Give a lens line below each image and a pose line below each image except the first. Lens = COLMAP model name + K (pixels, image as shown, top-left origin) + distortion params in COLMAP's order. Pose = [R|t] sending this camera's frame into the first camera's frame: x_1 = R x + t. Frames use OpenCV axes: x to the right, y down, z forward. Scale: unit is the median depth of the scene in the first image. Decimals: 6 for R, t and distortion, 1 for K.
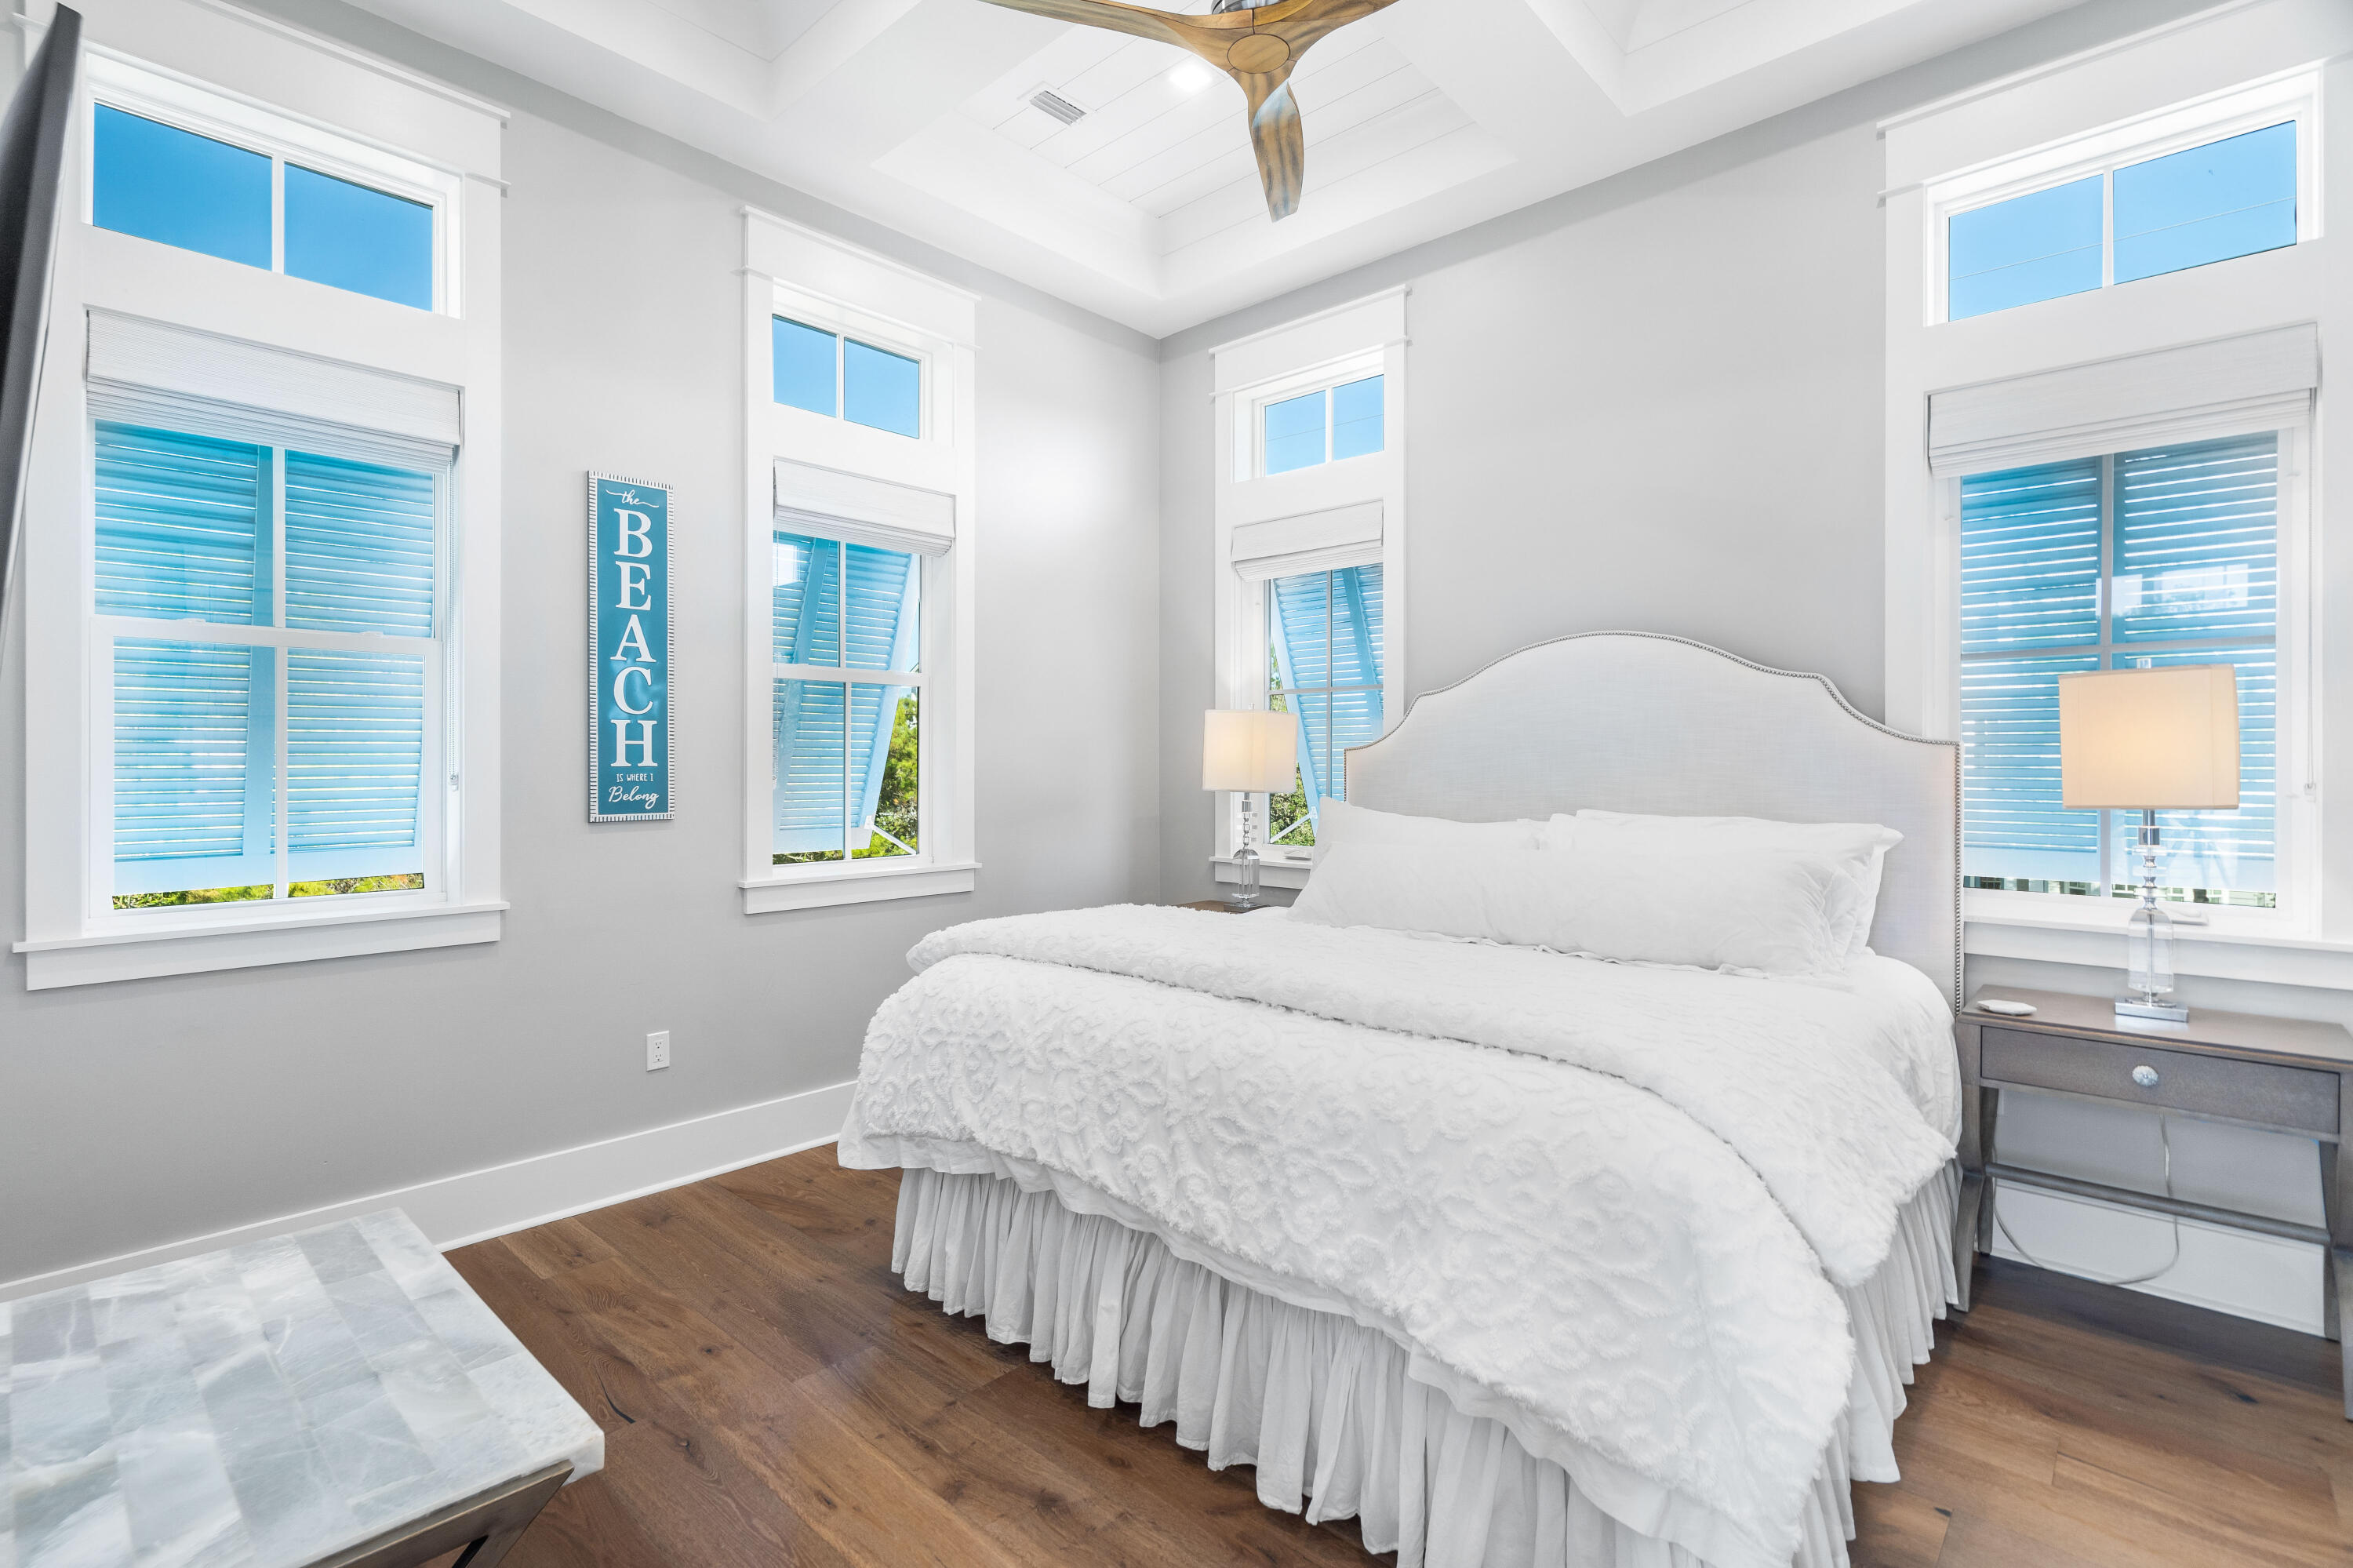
lens RADIAL K [[1098.6, 0, 1150.5], [0, 1098.6, 754.2], [0, 0, 1]] dist [-0.000098, 0.000184]
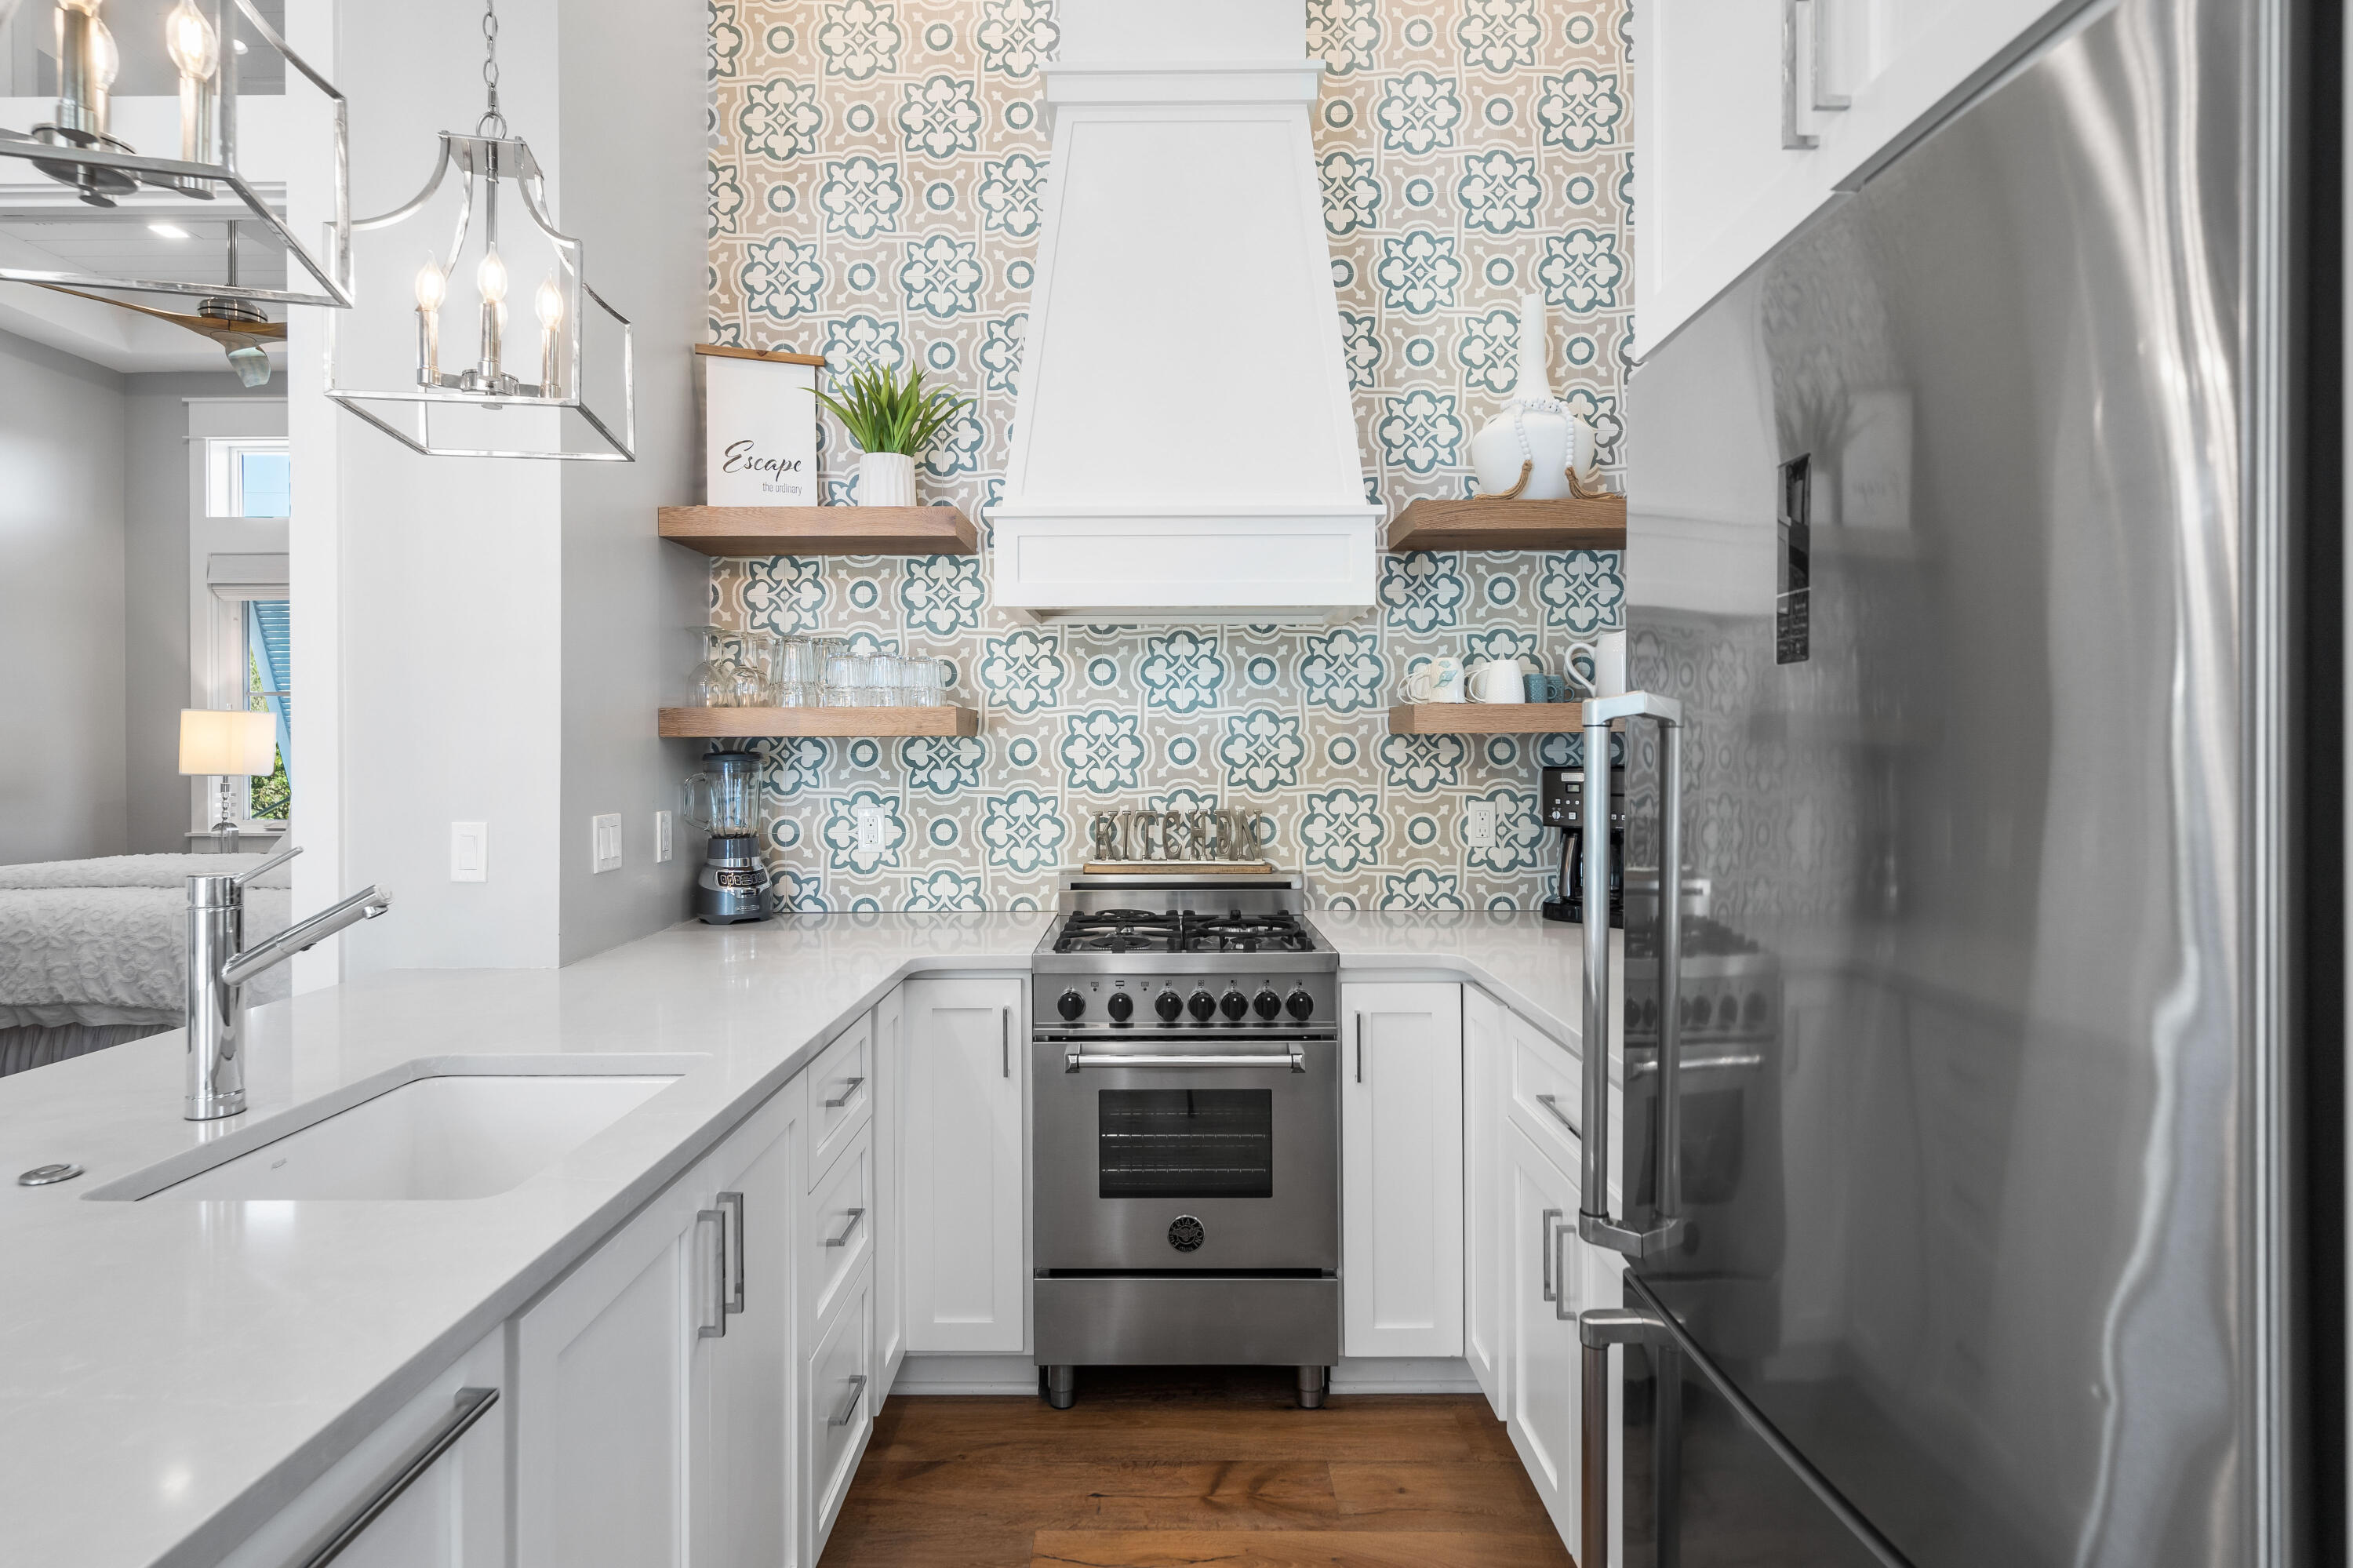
lens RADIAL K [[1203.7, 0, 1158.1], [0, 1203.7, 751.3], [0, 0, 1]] dist [-0.001567, 0.000465]
pose [[0.731324, -0.004372, 0.682017, -0.125145], [0.000812, 0.999984, 0.005540, -0.000828], [-0.682030, -0.003498, 0.731316, -1.304152]]
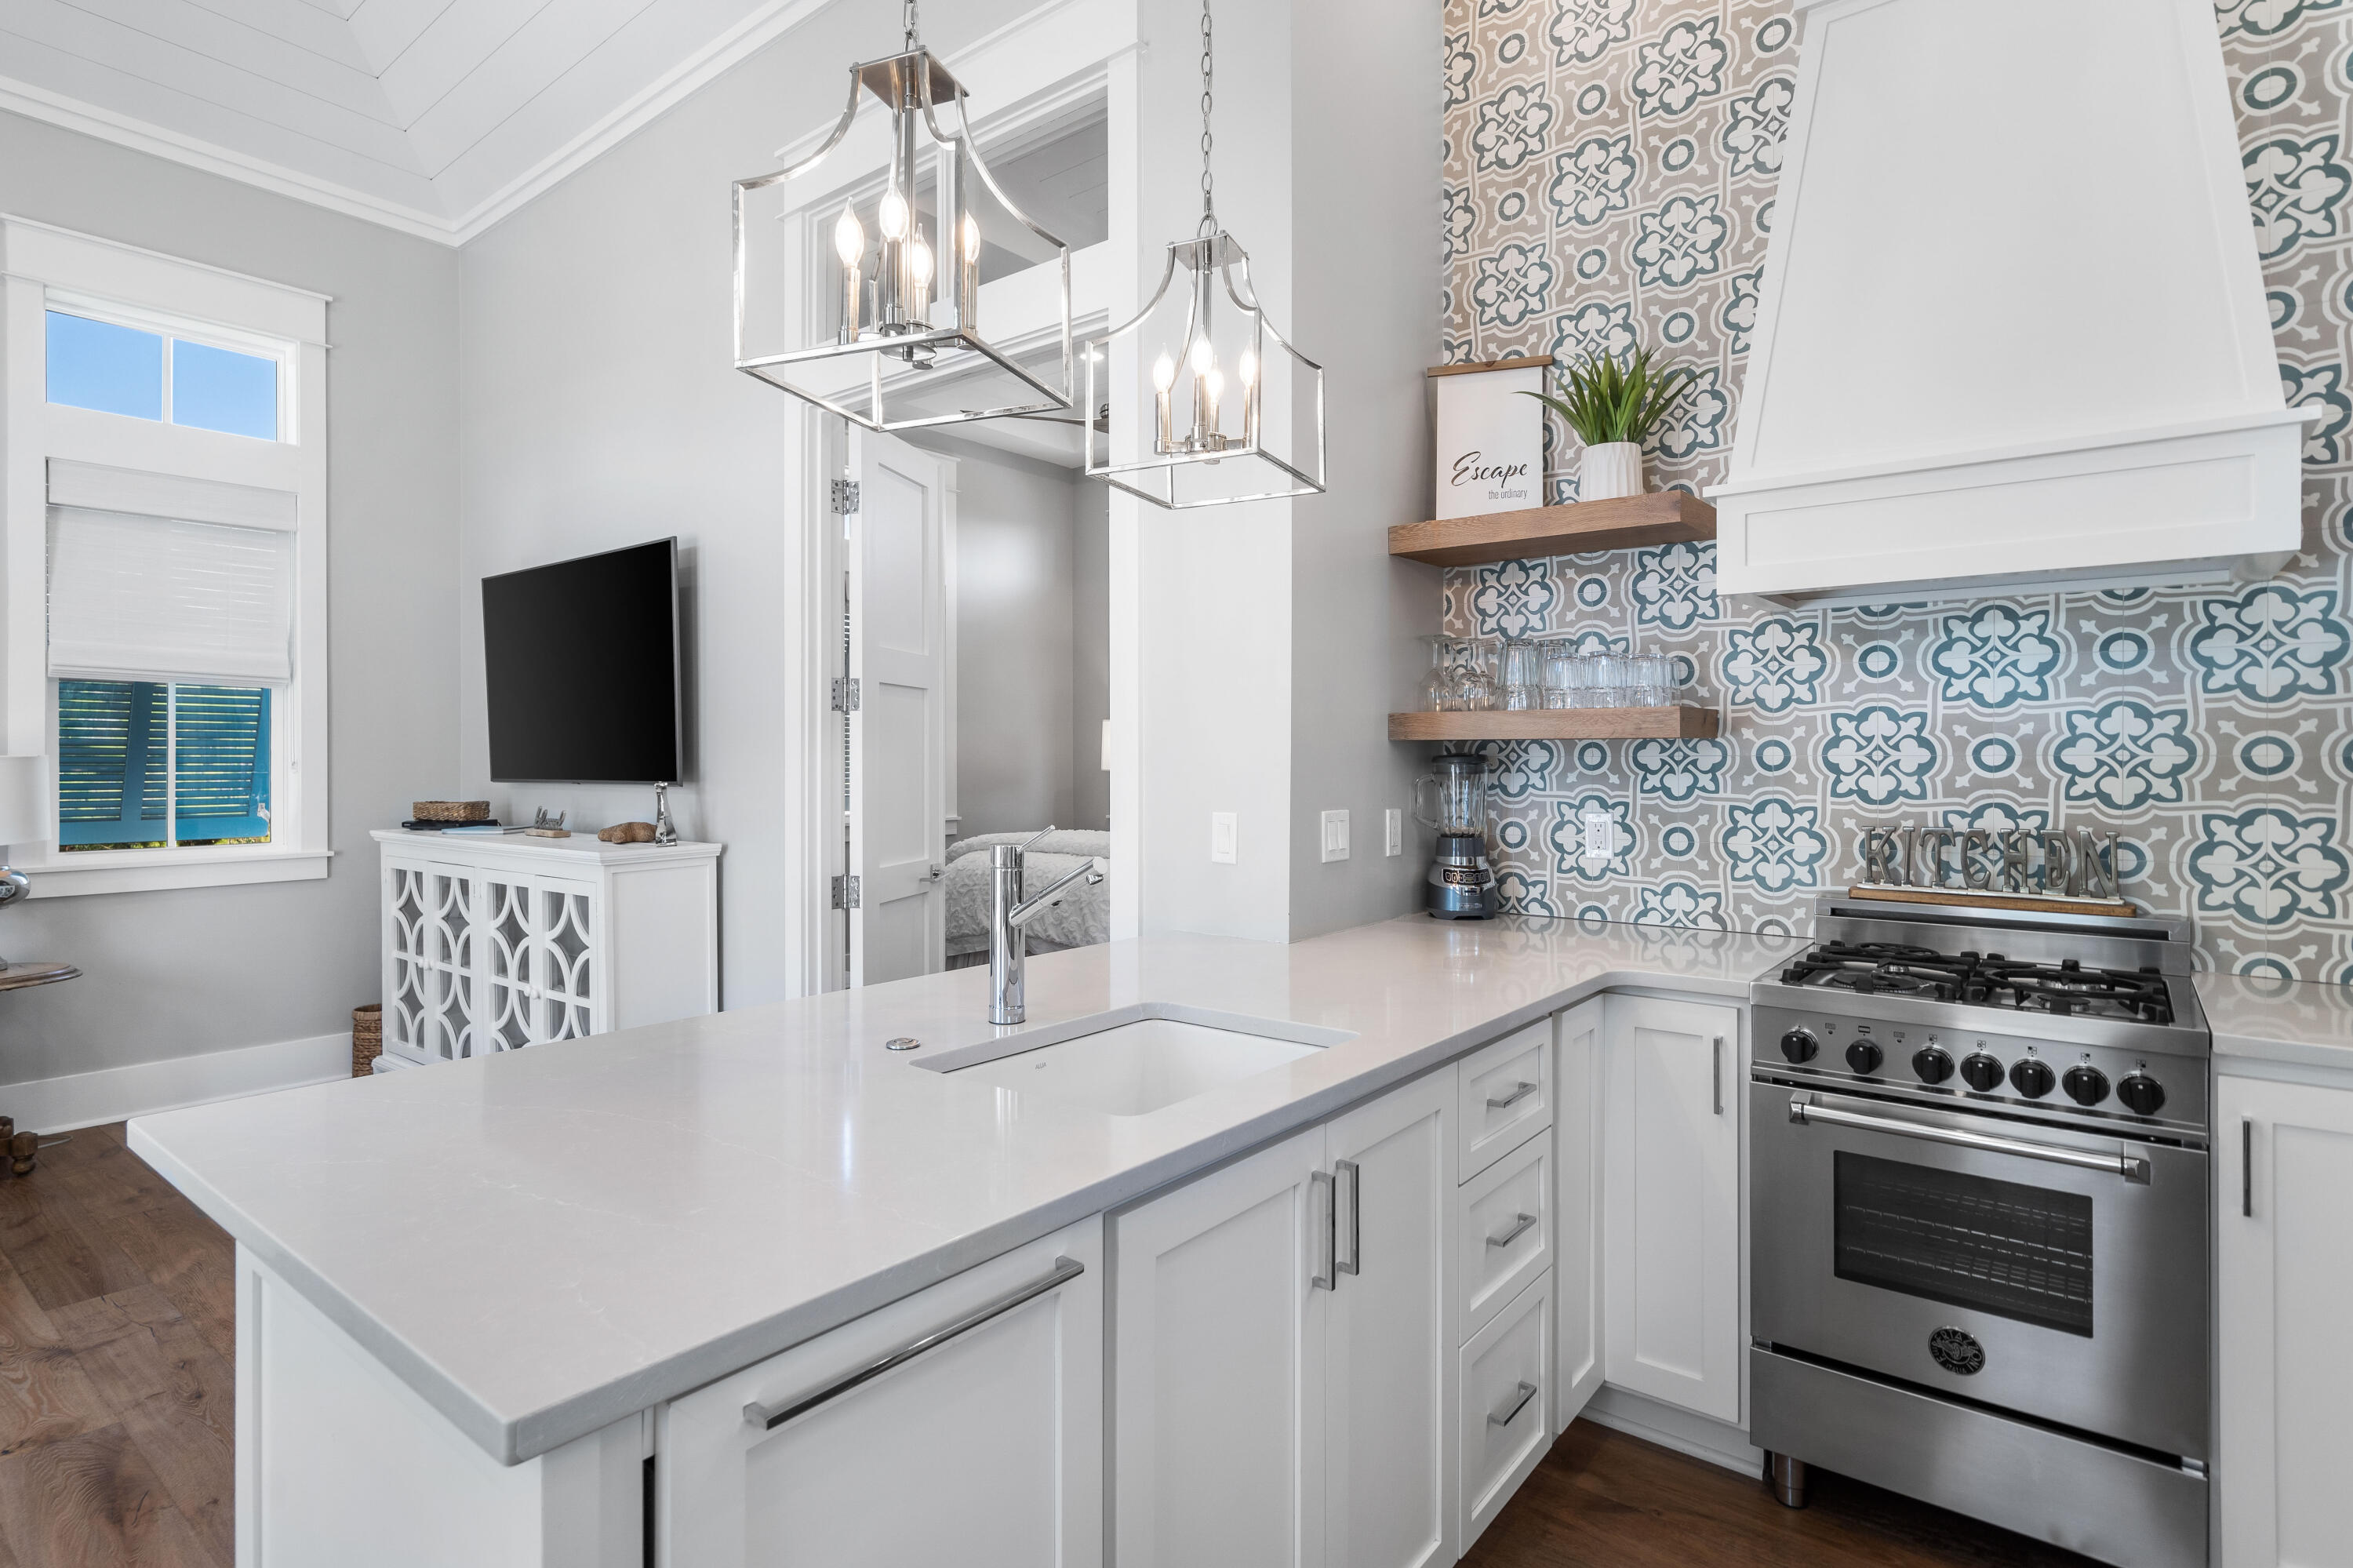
lens RADIAL K [[1203.2, 0, 1145.8], [0, 1203.2, 758.0], [0, 0, 1]] dist [0.001813, 0.005211]
pose [[0.997168, -0.001856, 0.075189, -0.034270], [0.001218, 0.999963, 0.008529, -0.001215], [-0.075202, -0.008414, 0.997133, -1.356788]]
